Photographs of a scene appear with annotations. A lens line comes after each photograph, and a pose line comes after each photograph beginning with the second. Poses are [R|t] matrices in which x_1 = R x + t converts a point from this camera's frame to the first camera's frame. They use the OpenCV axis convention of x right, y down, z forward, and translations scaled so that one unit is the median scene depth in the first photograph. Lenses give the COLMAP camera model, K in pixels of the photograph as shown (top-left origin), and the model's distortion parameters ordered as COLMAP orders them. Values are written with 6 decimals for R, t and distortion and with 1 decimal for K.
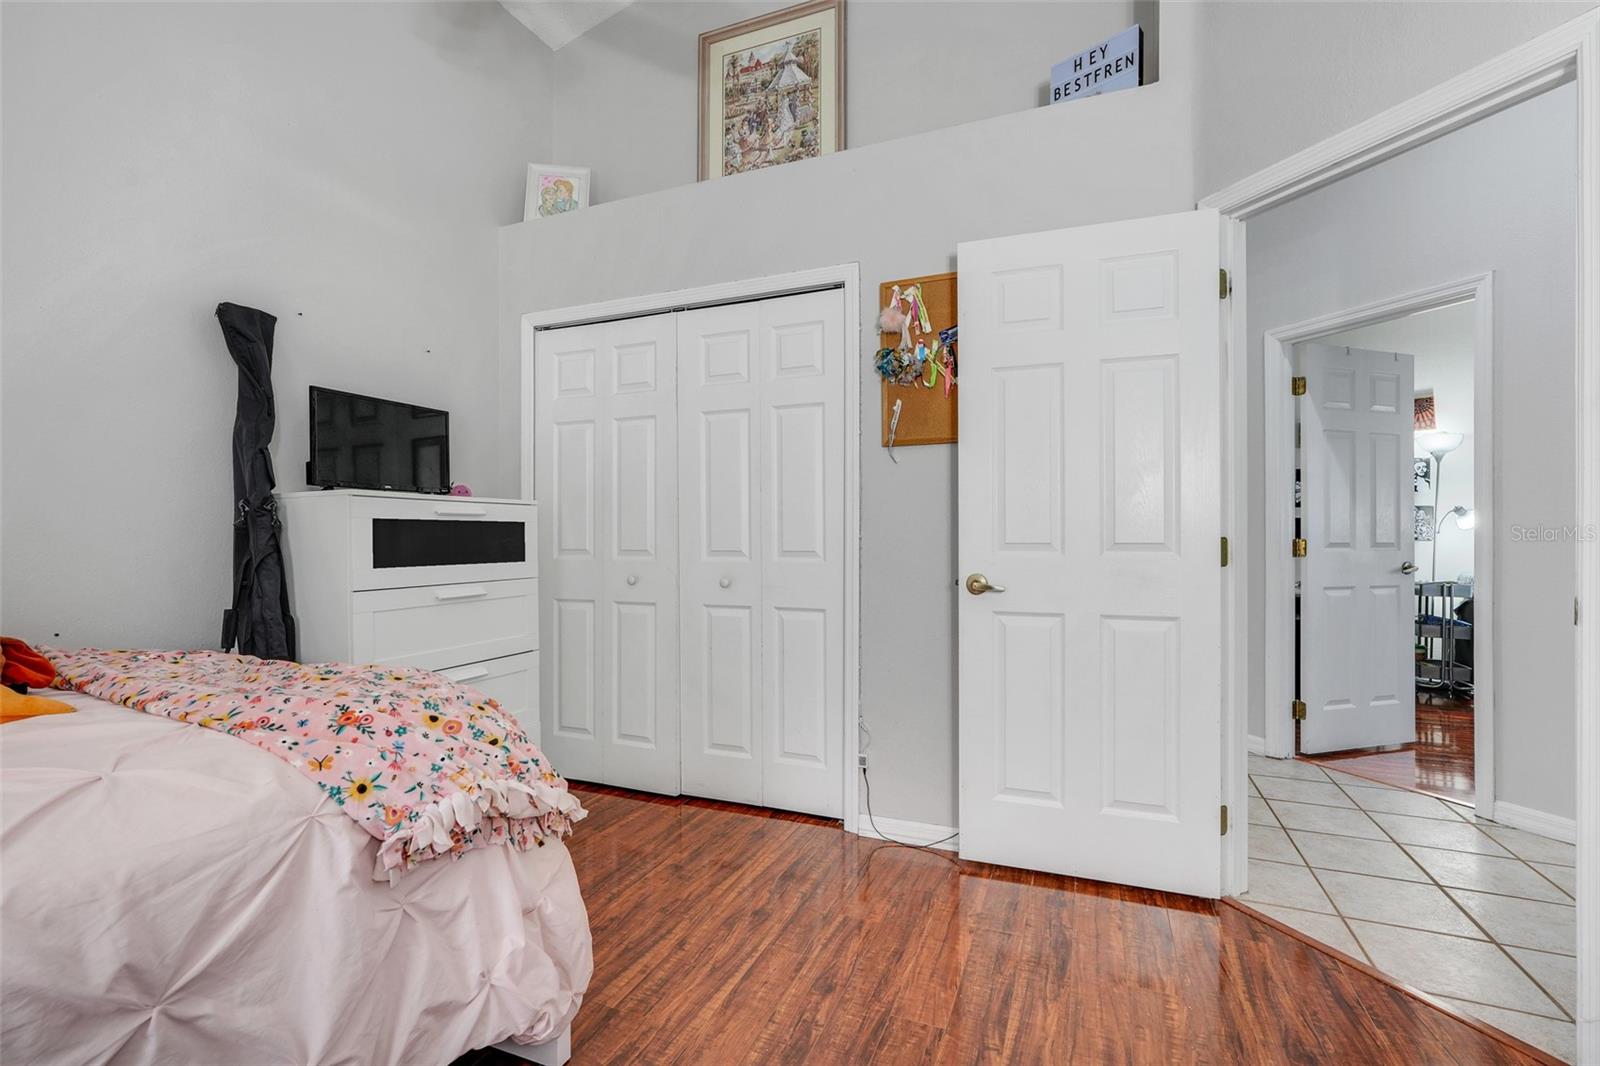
lens RADIAL K [[717.4, 0, 792.4], [0, 717.4, 532.8], [0, 0, 1]] dist [-0.005753, 0.004630]
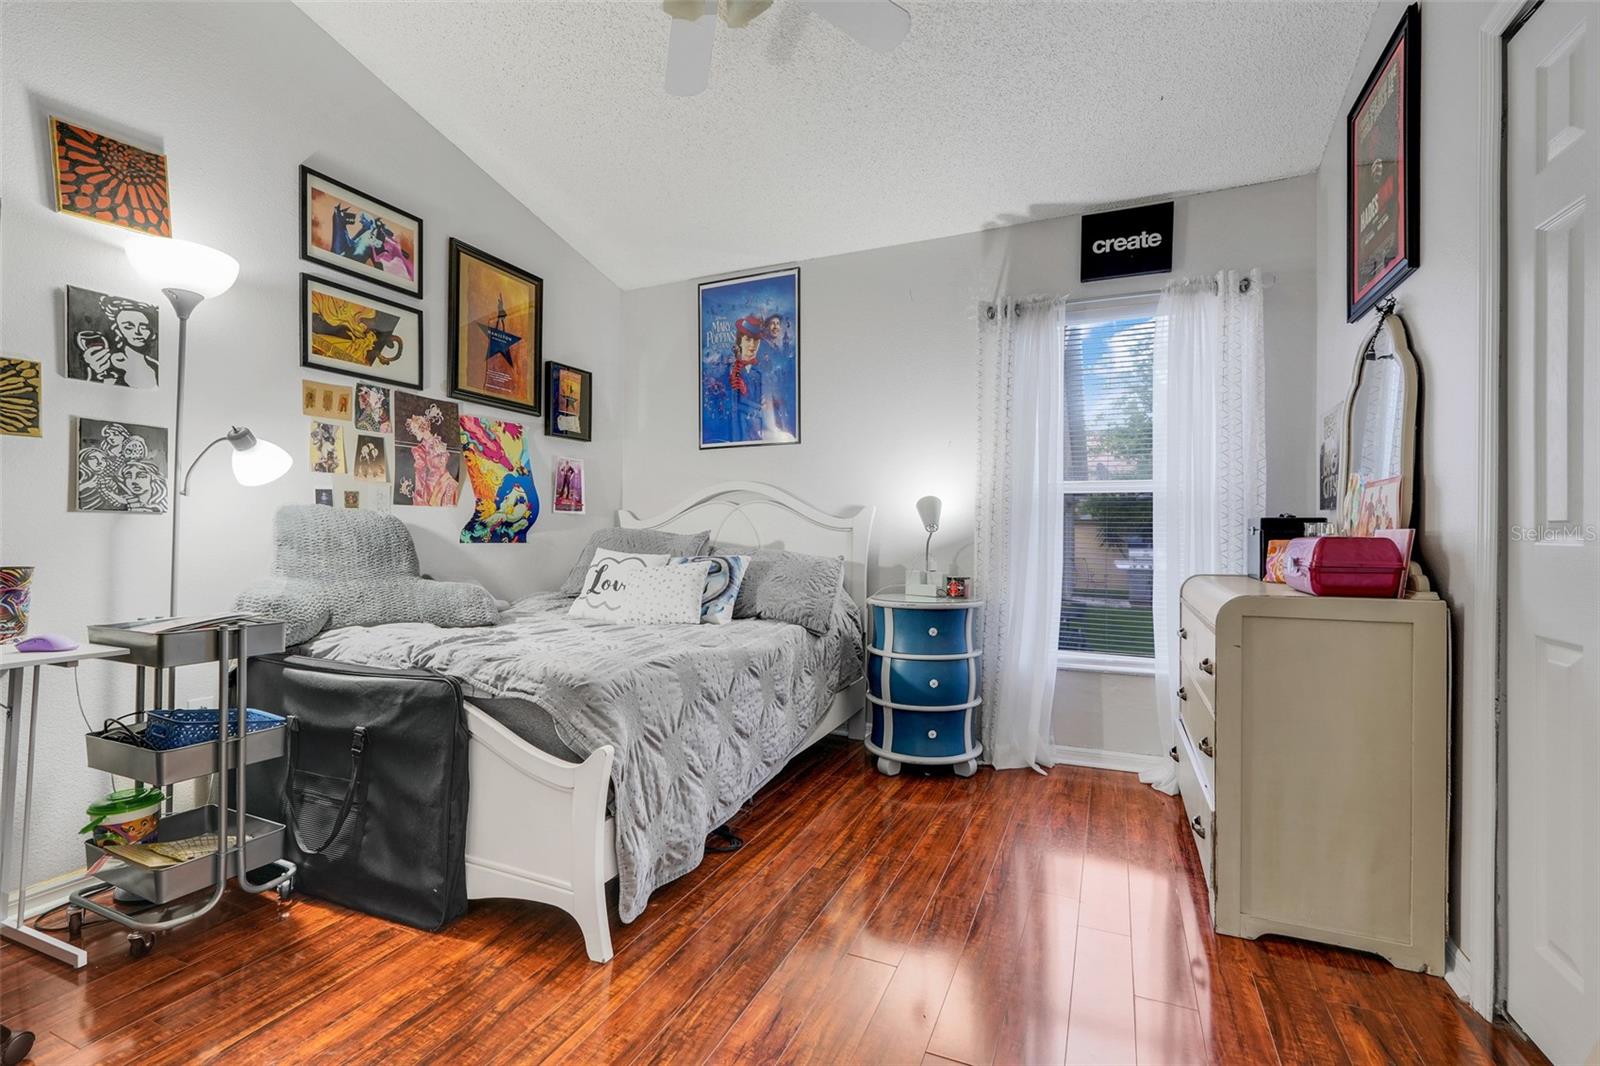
lens RADIAL K [[717.4, 0, 792.4], [0, 717.4, 532.8], [0, 0, 1]] dist [-0.005753, 0.004630]
pose [[0.022117, 0.001242, 0.999755, 0.501485], [-0.000265, 0.999999, -0.001236, 0.021179], [-0.999755, -0.000238, 0.022117, 0.639736]]
